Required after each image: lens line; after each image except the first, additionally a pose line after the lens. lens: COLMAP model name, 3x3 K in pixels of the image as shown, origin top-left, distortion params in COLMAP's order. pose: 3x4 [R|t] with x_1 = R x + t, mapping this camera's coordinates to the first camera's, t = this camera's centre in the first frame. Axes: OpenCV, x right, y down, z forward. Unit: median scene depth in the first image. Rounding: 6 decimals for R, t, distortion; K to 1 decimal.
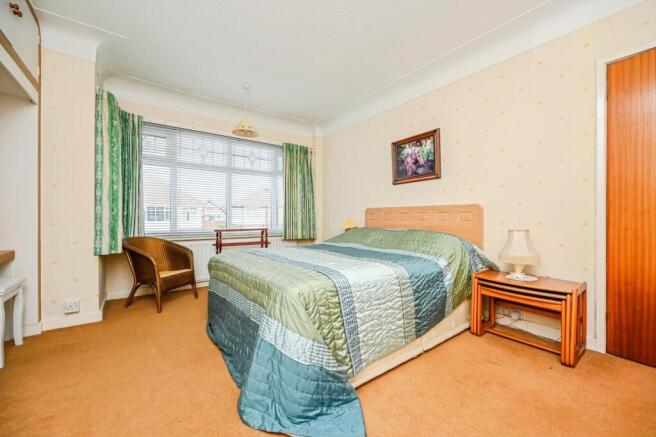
lens RADIAL K [[259.5, 0, 332.2], [0, 259.5, 217.0], [0, 0, 1]] dist [0.001052, 0.000152]
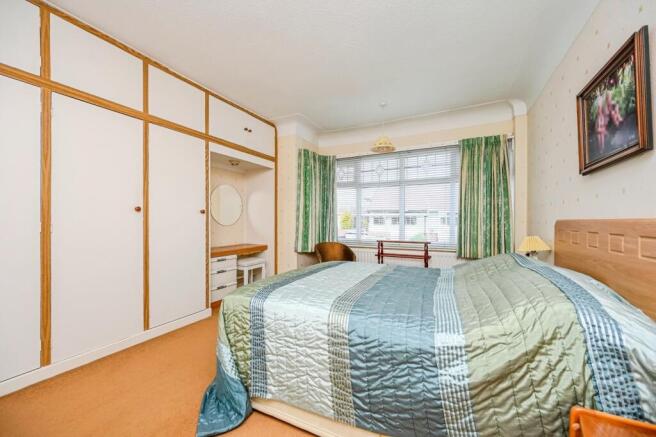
lens RADIAL K [[259.5, 0, 332.3], [0, 259.5, 219.9], [0, 0, 1]] dist [0.001052, 0.000152]
pose [[0.454338, -0.002060, -0.890827, 0.475849], [-0.001743, 0.999993, -0.003202, -0.035894], [0.890828, 0.003007, 0.454332, 0.336265]]
